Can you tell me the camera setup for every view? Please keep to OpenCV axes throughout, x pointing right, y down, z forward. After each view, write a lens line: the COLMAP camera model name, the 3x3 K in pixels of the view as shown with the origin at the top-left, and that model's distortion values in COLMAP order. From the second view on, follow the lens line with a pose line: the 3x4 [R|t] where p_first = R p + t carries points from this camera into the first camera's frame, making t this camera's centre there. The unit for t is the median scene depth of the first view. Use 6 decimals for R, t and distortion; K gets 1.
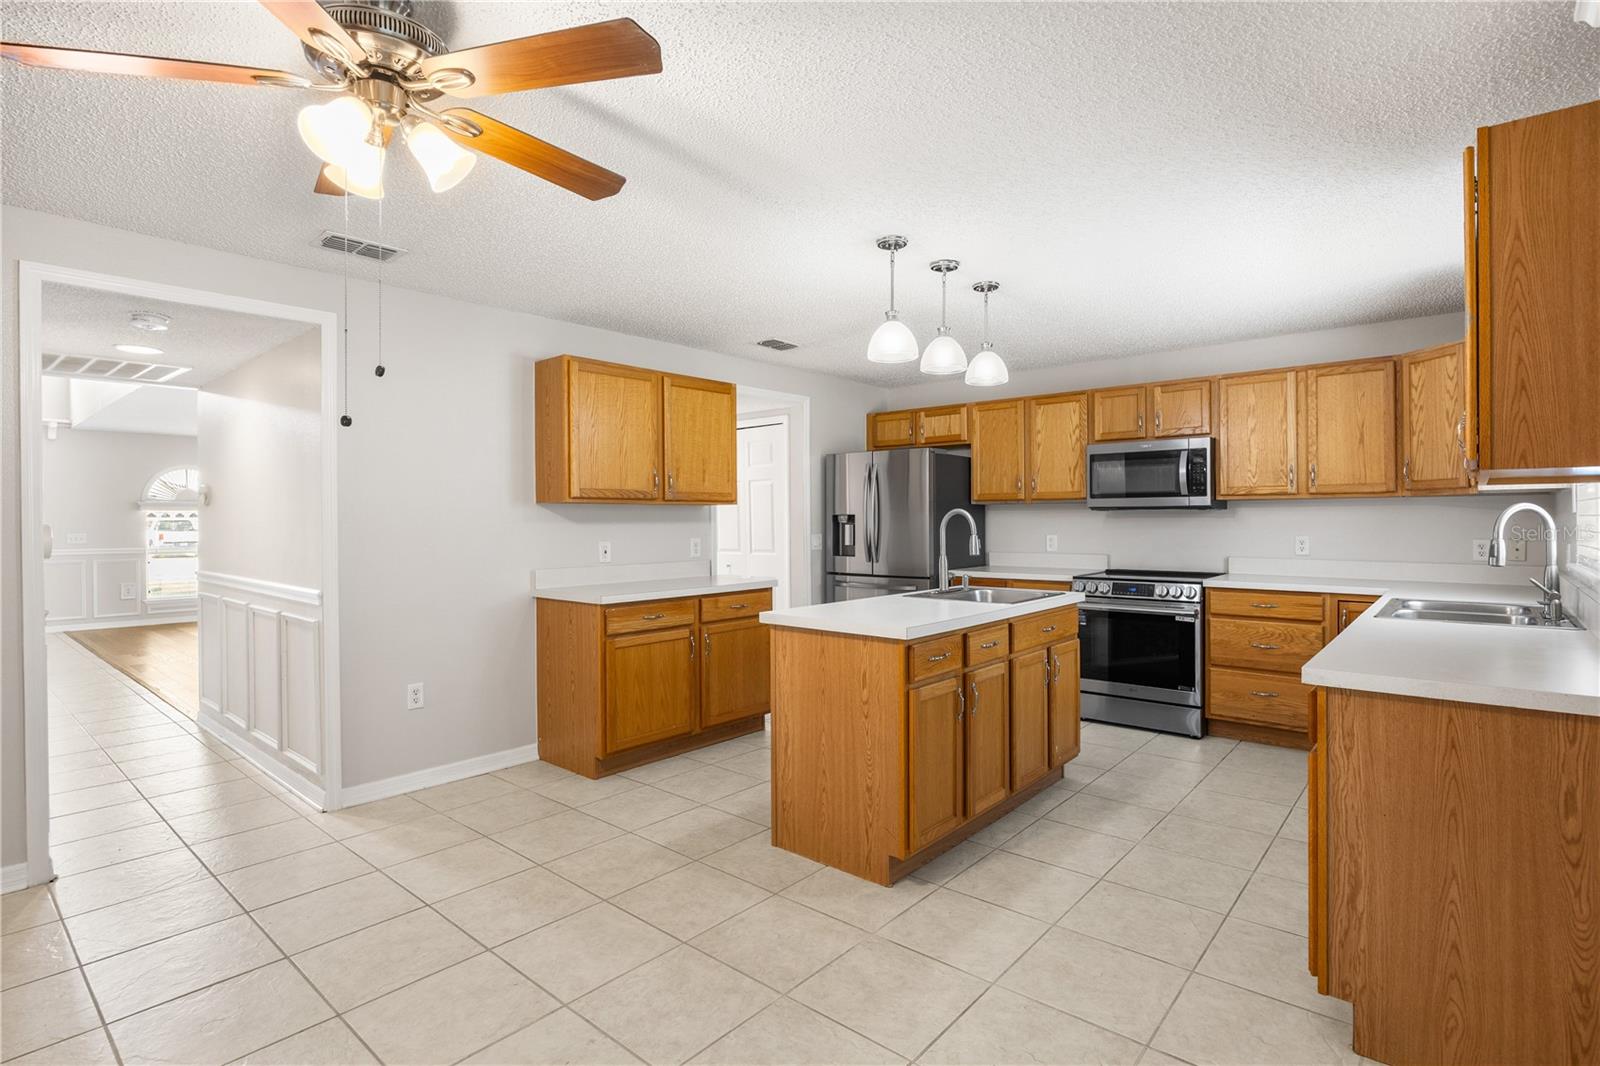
lens RADIAL K [[786.6, 0, 807.8], [0, 786.6, 517.9], [0, 0, 1]] dist [-0.021027, 0.004146]
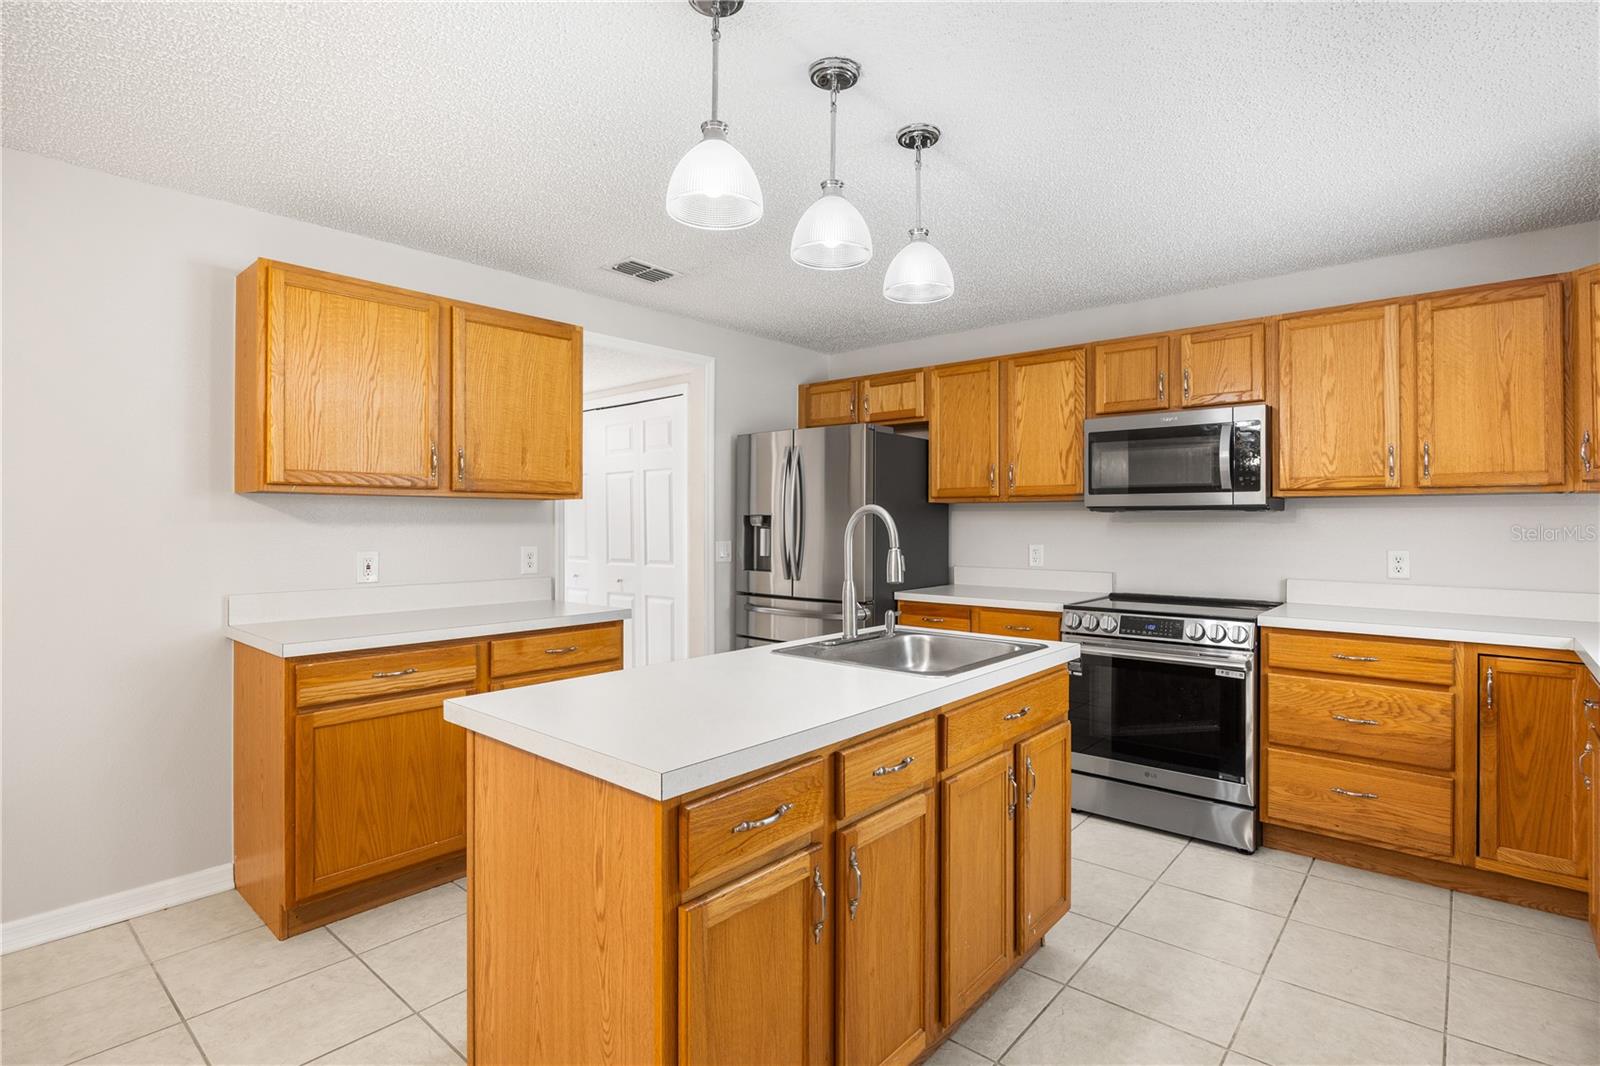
lens RADIAL K [[786.6, 0, 800.6], [0, 786.6, 516.1], [0, 0, 1]] dist [-0.021027, 0.004146]
pose [[0.999962, 0.007100, -0.004988, 0.129418], [-0.007128, 0.999958, -0.005803, 0.000789], [0.004947, 0.005838, 0.999971, 0.364511]]
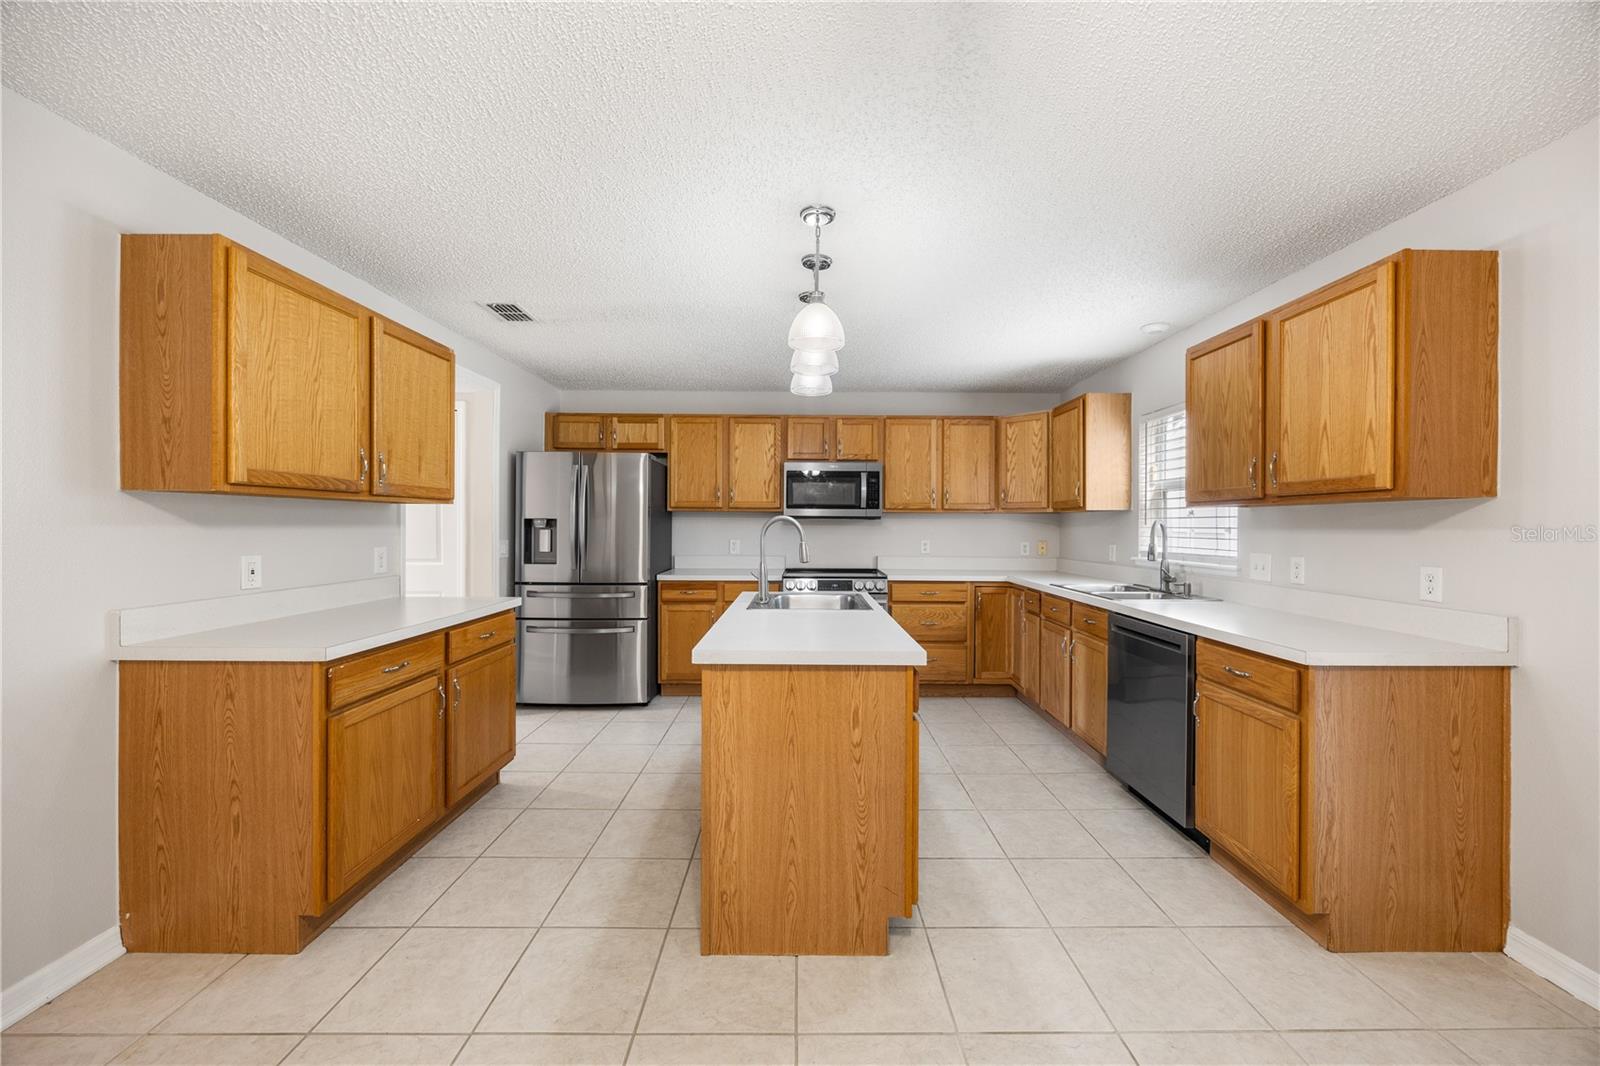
lens RADIAL K [[618.0, 0, 811.4], [0, 618.0, 525.3], [0, 0, 1]] dist [-0.005403, 0.000427]
pose [[0.752783, 0.009211, 0.658205, -0.271101], [-0.011012, 0.999938, -0.001399, 0.001190], [-0.658177, -0.006195, 0.752838, 0.362448]]
